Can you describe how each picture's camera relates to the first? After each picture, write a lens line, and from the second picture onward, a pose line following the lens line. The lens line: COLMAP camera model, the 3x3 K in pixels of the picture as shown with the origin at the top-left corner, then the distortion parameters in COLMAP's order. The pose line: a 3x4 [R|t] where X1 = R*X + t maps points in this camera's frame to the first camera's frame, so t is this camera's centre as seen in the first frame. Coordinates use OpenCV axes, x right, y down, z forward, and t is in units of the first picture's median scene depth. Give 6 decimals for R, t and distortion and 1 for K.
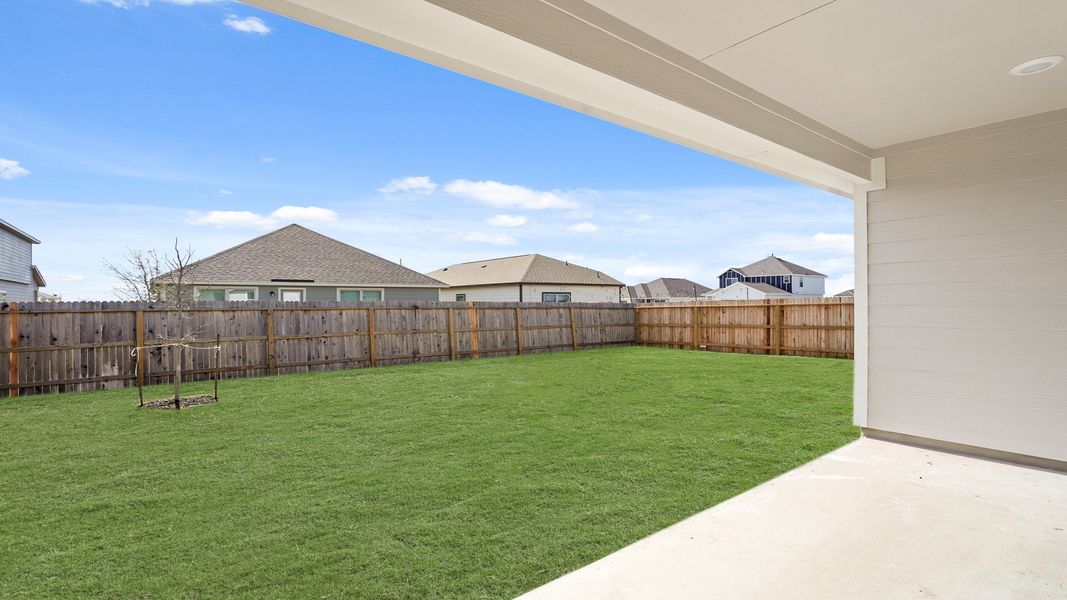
lens RADIAL K [[487.9, 0, 533.5], [0, 487.9, 300.0], [0, 0, 1]] dist [0.000948, 0.000129]
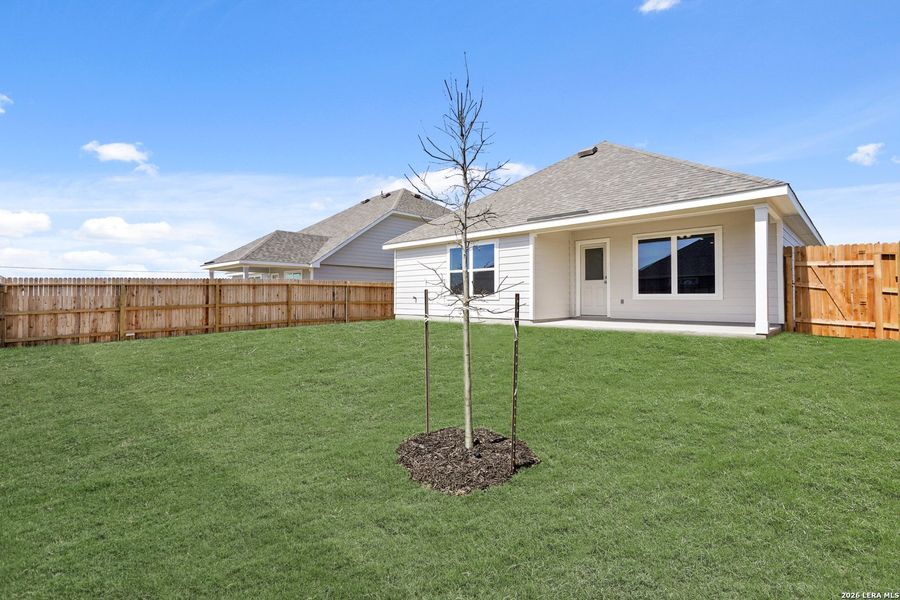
lens RADIAL K [[422.5, 0, 450.0], [0, 422.5, 300.0], [0, 0, 1]] dist [-0.000188, -0.000008]
pose [[-0.138132, -0.010571, 0.990357, -0.441818], [-0.001947, 0.999944, 0.010402, 0.032197], [-0.990412, -0.000491, -0.138145, 0.620773]]
